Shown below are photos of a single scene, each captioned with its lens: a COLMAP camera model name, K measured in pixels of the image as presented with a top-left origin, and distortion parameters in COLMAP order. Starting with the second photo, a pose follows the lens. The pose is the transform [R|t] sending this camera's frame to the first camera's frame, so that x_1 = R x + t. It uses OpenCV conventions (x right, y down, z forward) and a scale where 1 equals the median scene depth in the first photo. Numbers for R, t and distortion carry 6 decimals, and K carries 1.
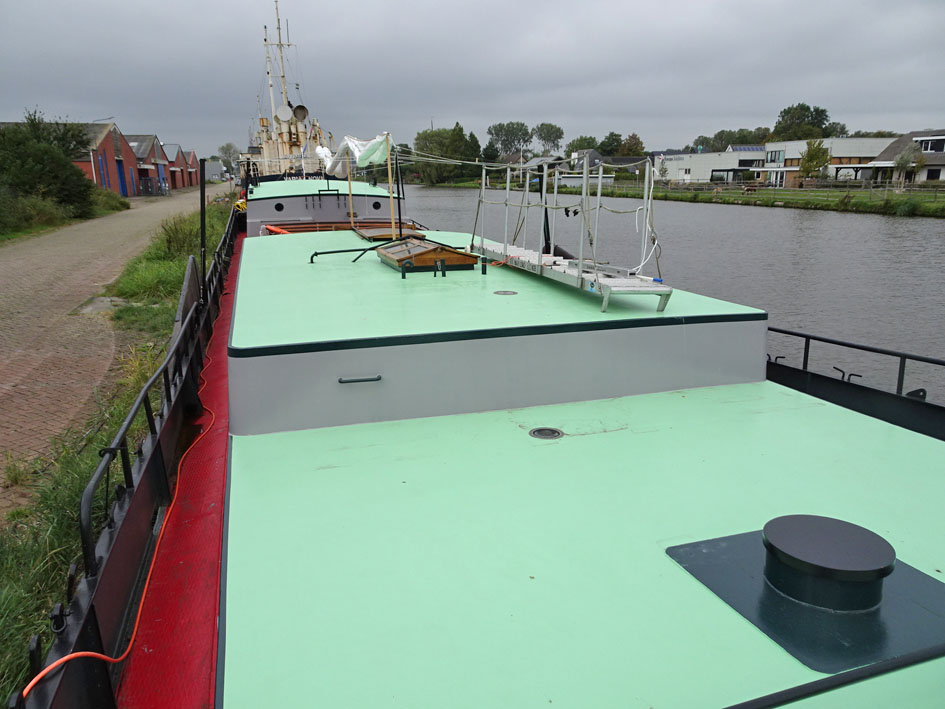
lens RADIAL K [[664.3, 0, 472.5], [0, 664.3, 354.5], [0, 0, 1]] dist [0.005880, 0.006500]
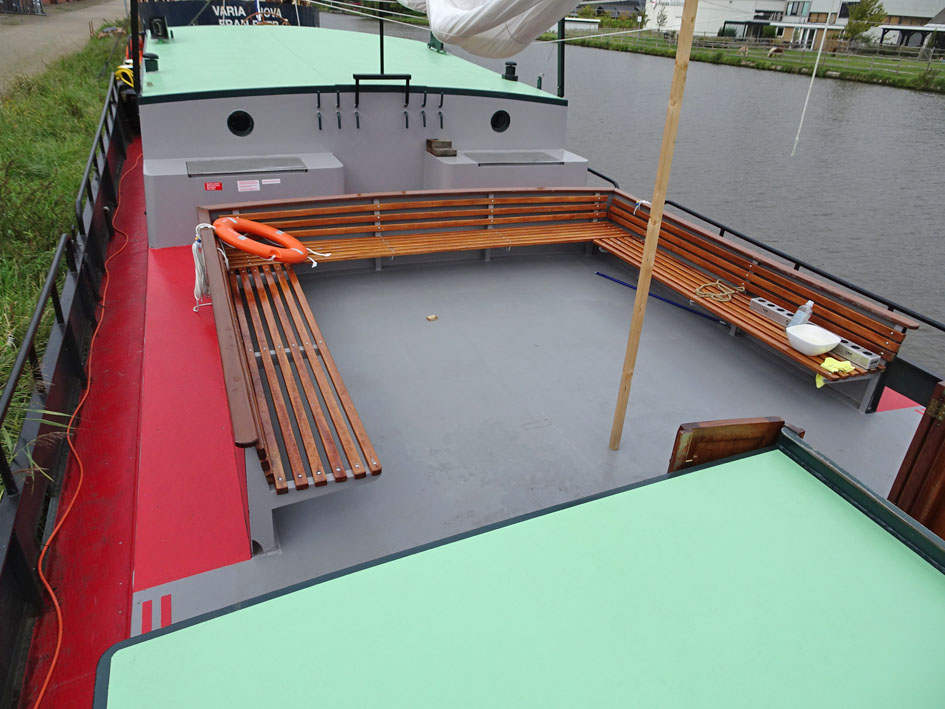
lens RADIAL K [[667.0, 0, 472.5], [0, 667.0, 354.5], [0, 0, 1]] dist [0.006943, -0.001761]
pose [[0.994827, 0.009464, 0.101142, -0.040892], [-0.030731, 0.977037, 0.210842, -0.036089], [-0.096824, -0.212860, 0.972273, 0.125406]]
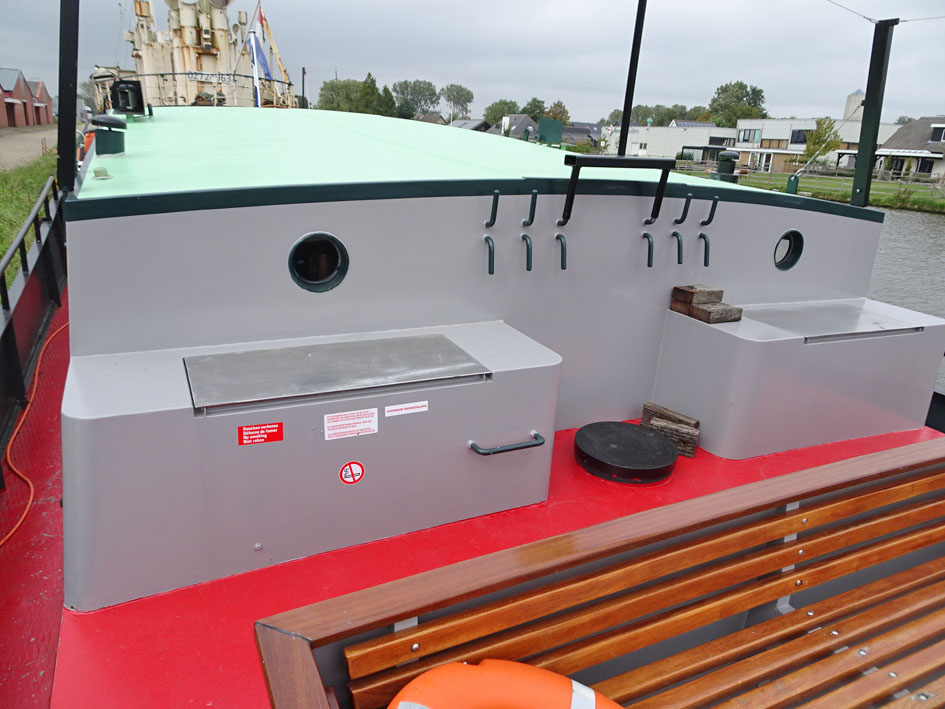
lens RADIAL K [[670.1, 0, 469.8], [0, 670.1, 347.3], [0, 0, 1]] dist [0.000763, 0.006089]
pose [[0.987153, 0.014571, 0.159110, -0.056418], [-0.020687, 0.999107, 0.036848, -0.041808], [-0.158431, -0.039666, 0.986573, 0.171074]]
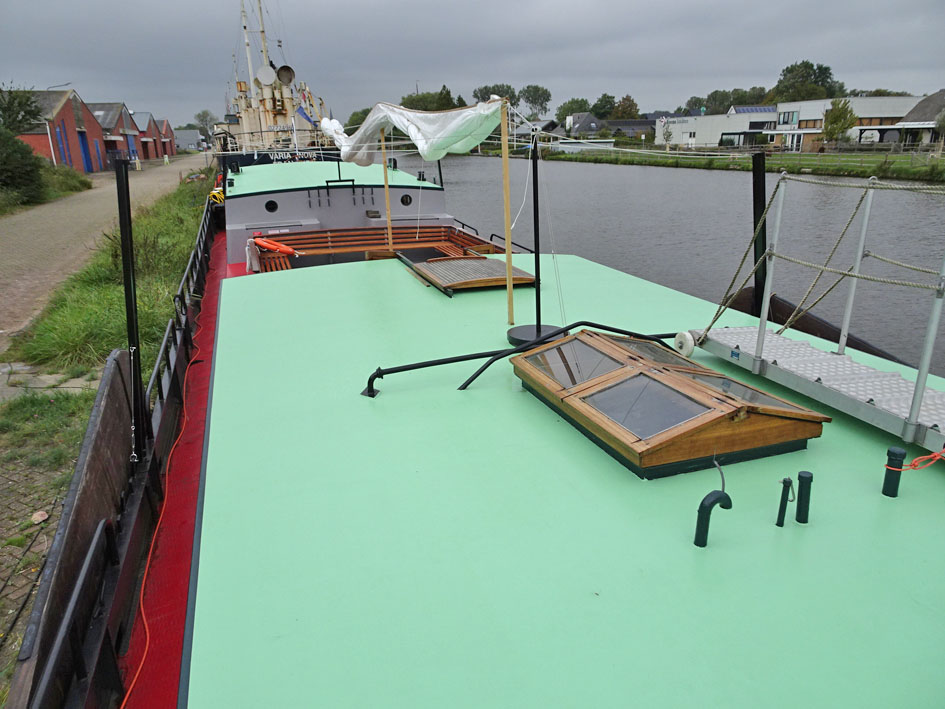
lens RADIAL K [[664.3, 0, 472.5], [0, 664.3, 354.5], [0, 0, 1]] dist [0.005880, 0.006500]
pose [[0.999620, -0.019648, 0.019344, -0.017862], [0.018687, 0.998639, 0.048696, -0.018227], [-0.020274, -0.048316, 0.998626, 0.054055]]
